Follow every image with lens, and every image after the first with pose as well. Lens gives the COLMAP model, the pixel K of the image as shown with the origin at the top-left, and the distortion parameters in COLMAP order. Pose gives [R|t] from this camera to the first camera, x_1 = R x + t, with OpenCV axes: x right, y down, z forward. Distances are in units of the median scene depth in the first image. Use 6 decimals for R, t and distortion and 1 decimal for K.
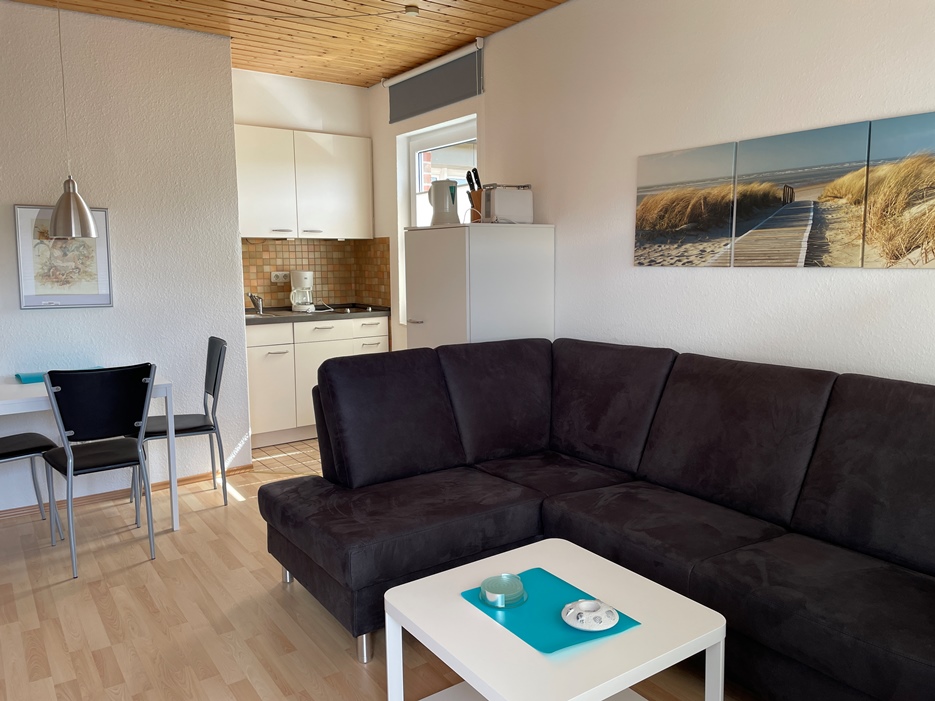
lens RADIAL K [[702.9, 0, 467.5], [0, 702.9, 350.5], [0, 0, 1]] dist [0.007976, -0.002228]
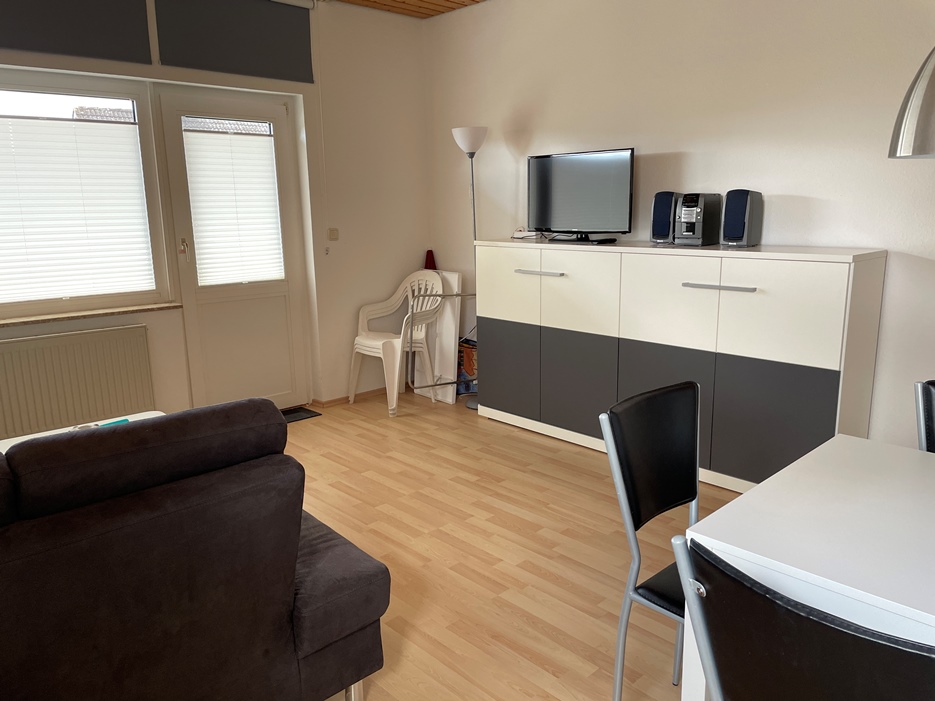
lens RADIAL K [[702.9, 0, 467.5], [0, 702.9, 350.5], [0, 0, 1]] dist [0.007976, -0.002228]
pose [[-0.989956, 0.052724, -0.131174, -0.298880], [0.005604, 0.941760, 0.336240, -0.208932], [0.141262, 0.332128, -0.932597, 1.548900]]
